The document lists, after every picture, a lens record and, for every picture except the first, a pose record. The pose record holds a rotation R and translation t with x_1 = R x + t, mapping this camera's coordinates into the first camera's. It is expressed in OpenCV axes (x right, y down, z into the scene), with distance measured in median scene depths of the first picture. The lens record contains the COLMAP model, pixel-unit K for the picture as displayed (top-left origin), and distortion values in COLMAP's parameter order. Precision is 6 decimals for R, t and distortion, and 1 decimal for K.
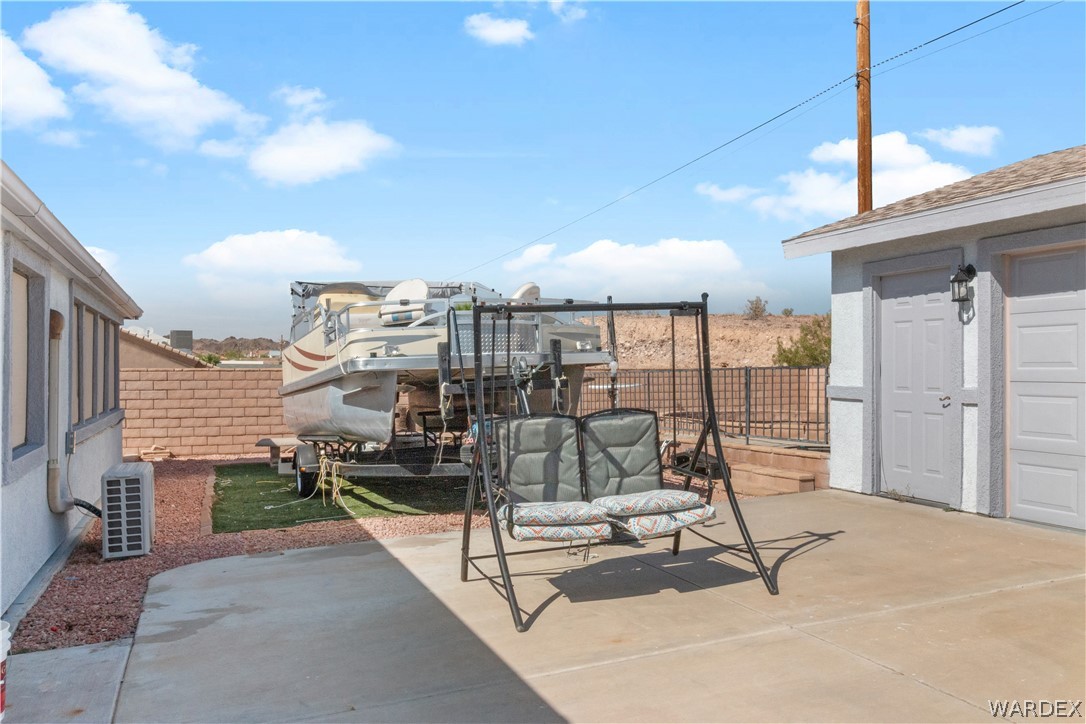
lens RADIAL K [[894.8, 0, 552.2], [0, 894.8, 363.2], [0, 0, 1]] dist [0.015756, 0.009227]
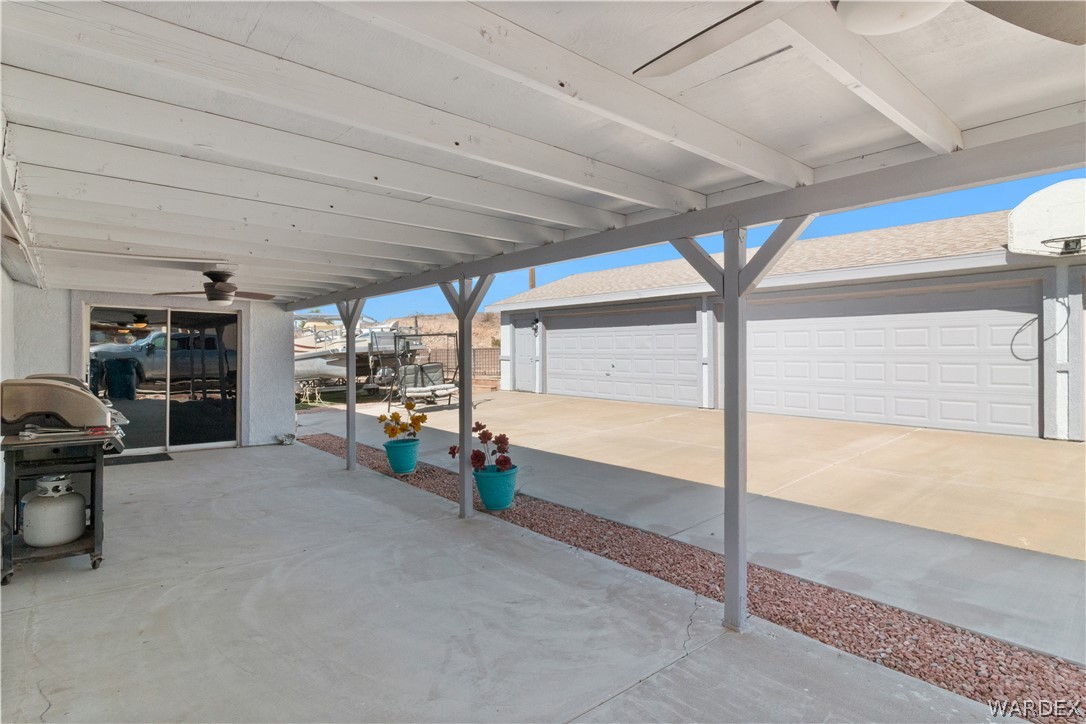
lens RADIAL K [[555.7, 0, 545.5], [0, 555.7, 352.7], [0, 0, 1]] dist [-0.013567, -0.000353]
pose [[0.954815, -0.011040, 0.296996, -0.100801], [0.005783, 0.999811, 0.018575, -0.019086], [-0.297145, -0.016018, 0.954698, -0.829171]]
